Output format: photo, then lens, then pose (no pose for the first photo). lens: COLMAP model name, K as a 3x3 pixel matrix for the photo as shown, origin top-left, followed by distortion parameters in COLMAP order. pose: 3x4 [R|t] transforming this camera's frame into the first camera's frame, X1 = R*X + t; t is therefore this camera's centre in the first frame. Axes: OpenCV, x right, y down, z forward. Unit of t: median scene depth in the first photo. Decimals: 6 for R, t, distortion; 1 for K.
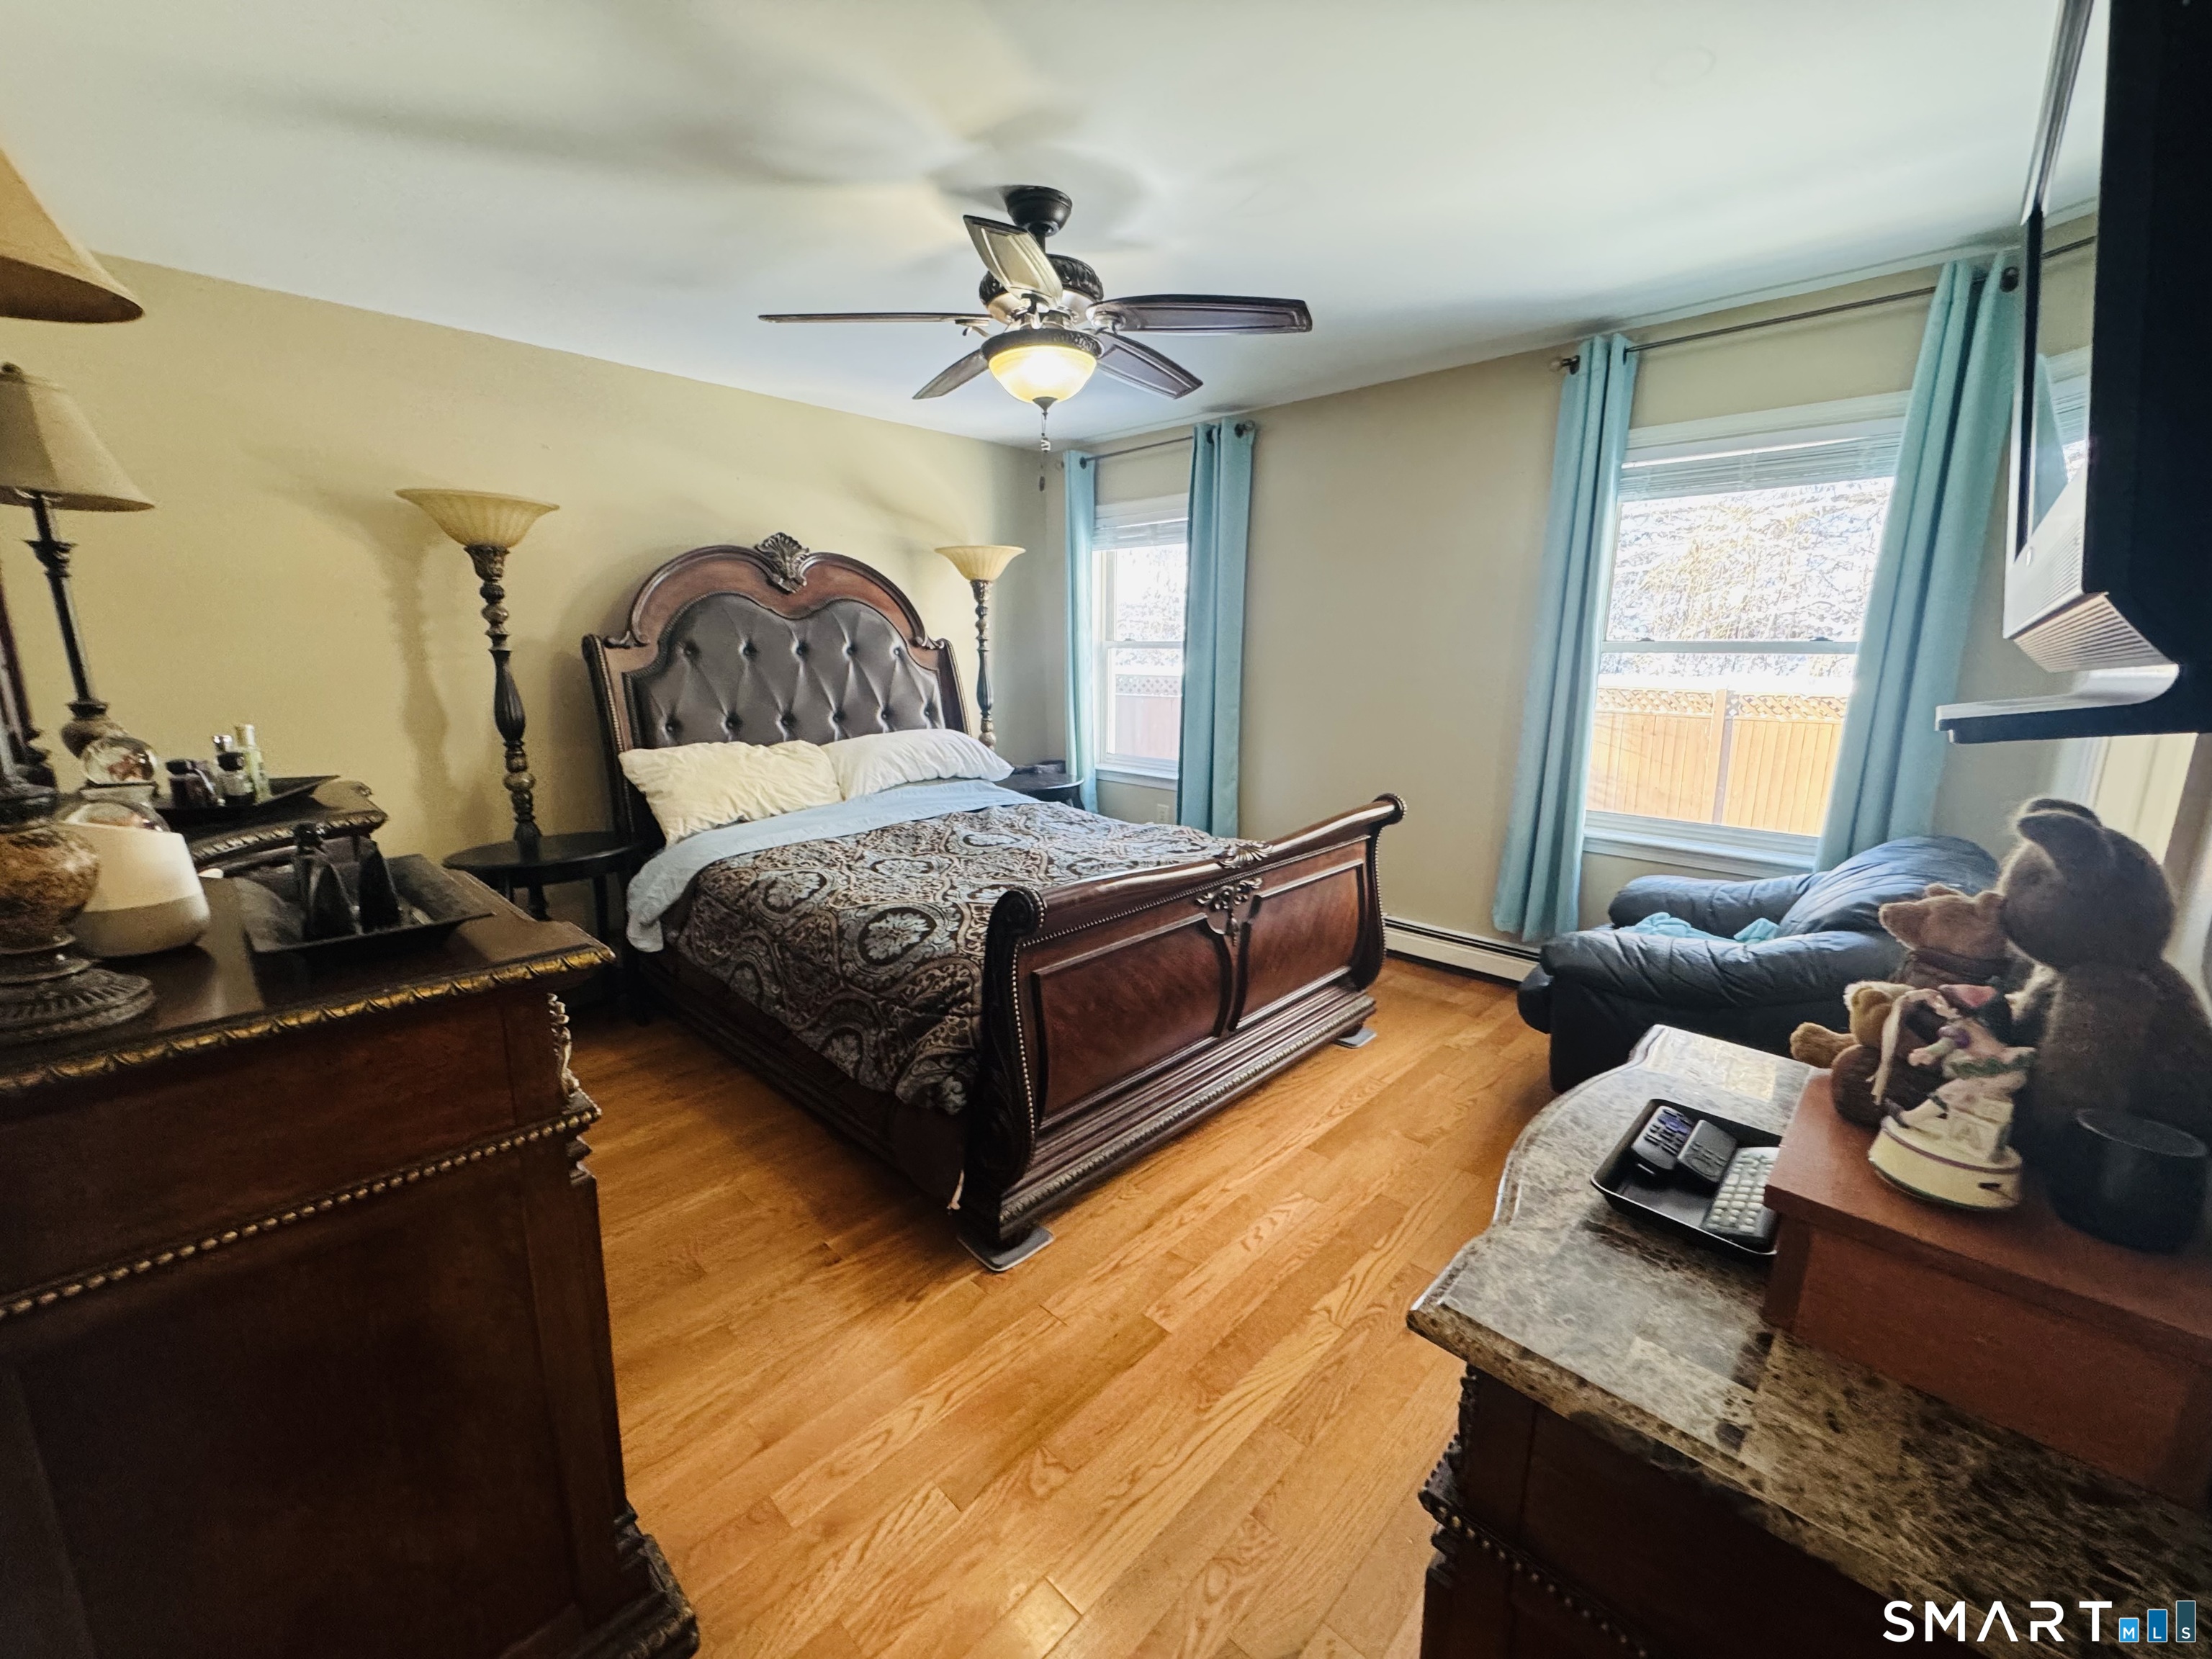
lens RADIAL K [[880.3, 0, 1104.5], [0, 880.3, 833.4], [0, 0, 1]] dist [-0.001607, 0.000186]
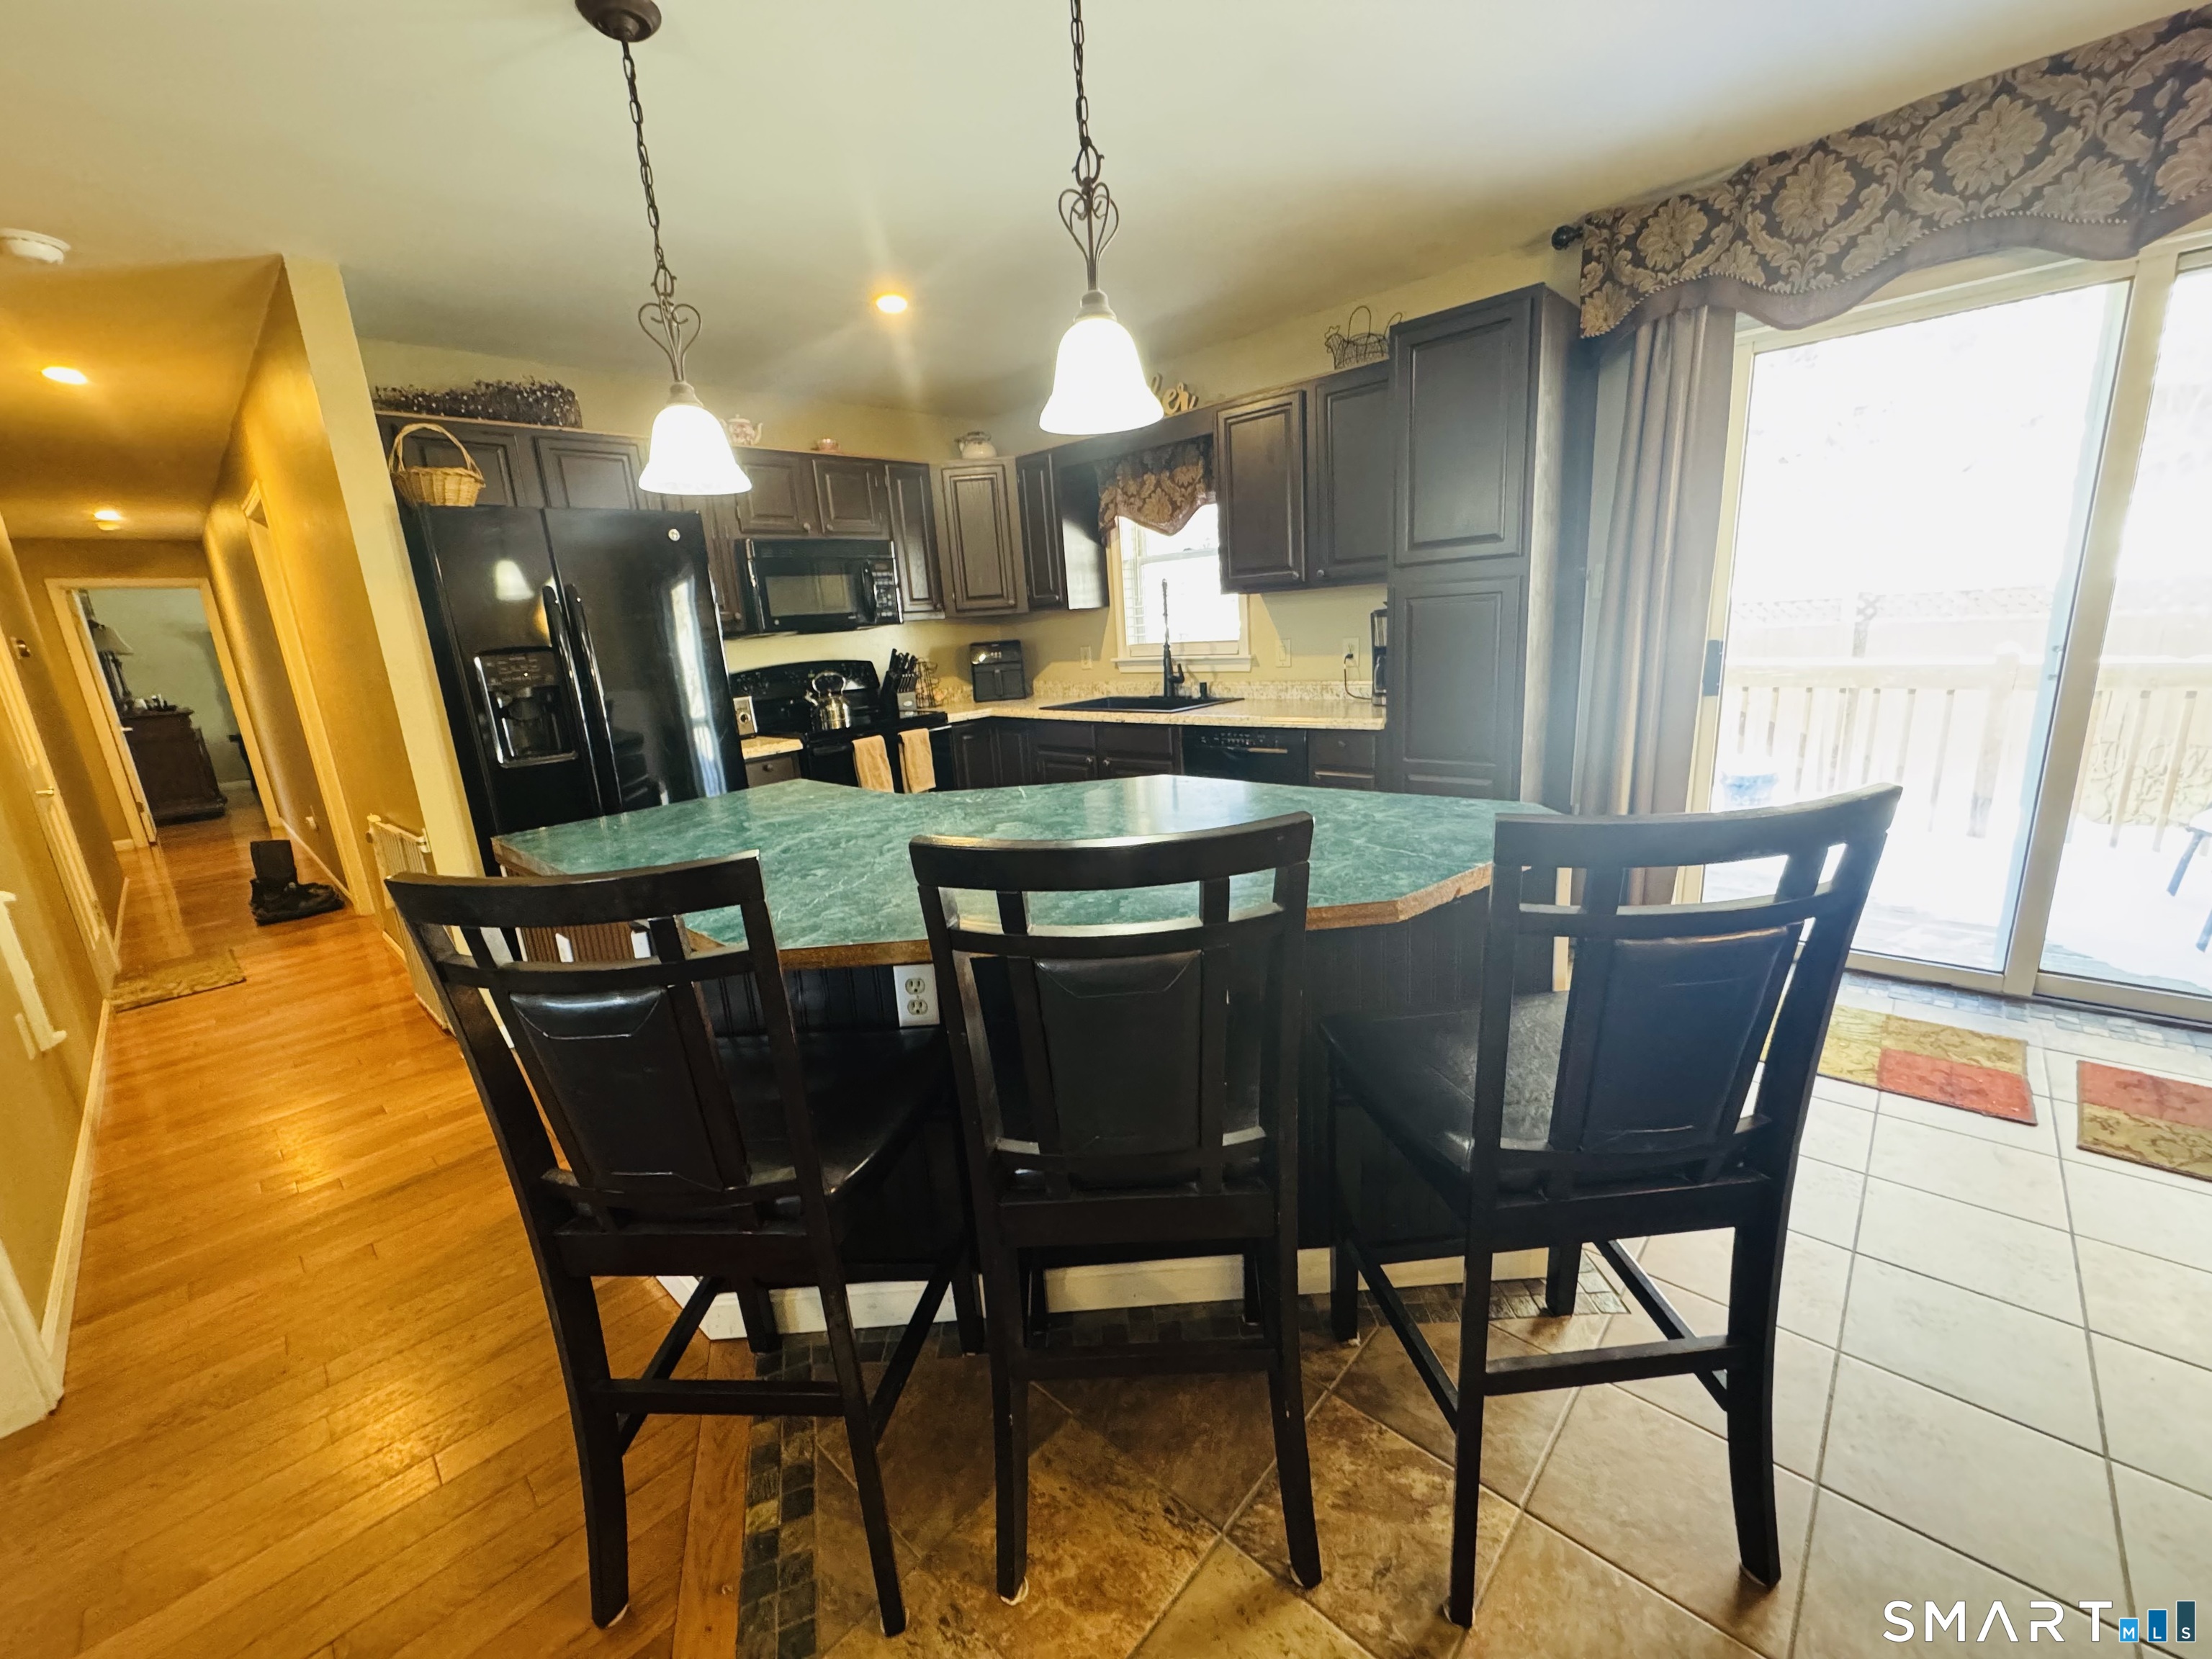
lens RADIAL K [[902.8, 0, 1110.6], [0, 902.8, 823.8], [0, 0, 1]] dist [0.003485, 0.000505]
pose [[0.997389, -0.071694, -0.008619, 4.601688], [0.071811, 0.997319, 0.014041, 0.966085], [0.007590, -0.014623, 0.999864, -4.300795]]
